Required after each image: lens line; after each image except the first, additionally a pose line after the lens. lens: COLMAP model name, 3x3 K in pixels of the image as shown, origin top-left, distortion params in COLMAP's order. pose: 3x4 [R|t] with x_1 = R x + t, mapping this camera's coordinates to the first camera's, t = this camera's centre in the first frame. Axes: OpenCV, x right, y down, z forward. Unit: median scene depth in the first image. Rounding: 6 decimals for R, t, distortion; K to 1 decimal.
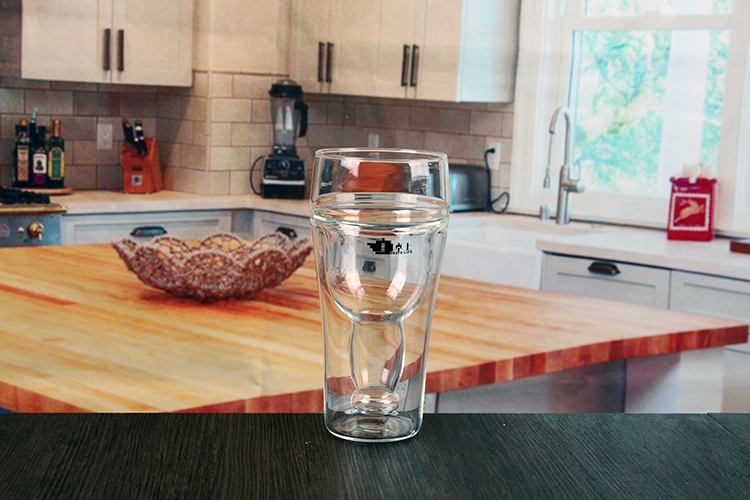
lens RADIAL K [[1301.6, 0, 376.0], [0, 1301.6, 249.7], [0, 0, 1]] dist [0.248465, 0.000000]
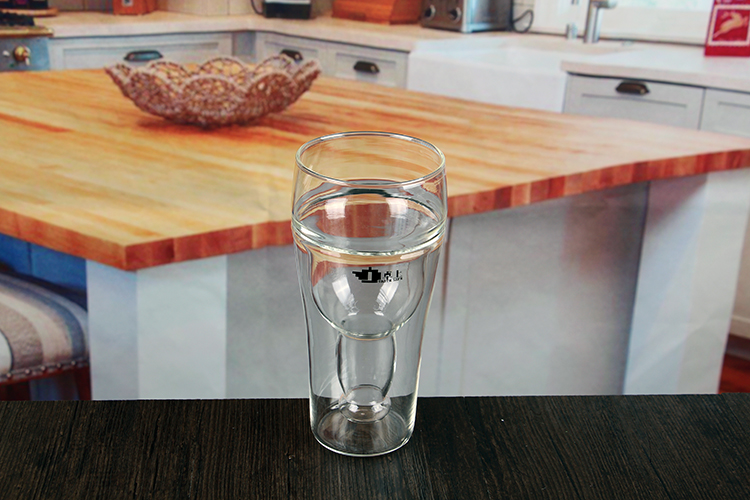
lens RADIAL K [[1301.6, 0, 377.5], [0, 1301.6, 243.0], [0, 0, 1]] dist [0.248465, 0.000000]
pose [[0.999693, 0.011302, -0.022047, 0.014909], [-0.005197, 0.965747, 0.259433, -0.127046], [0.024224, -0.259239, 0.965509, 0.064221]]
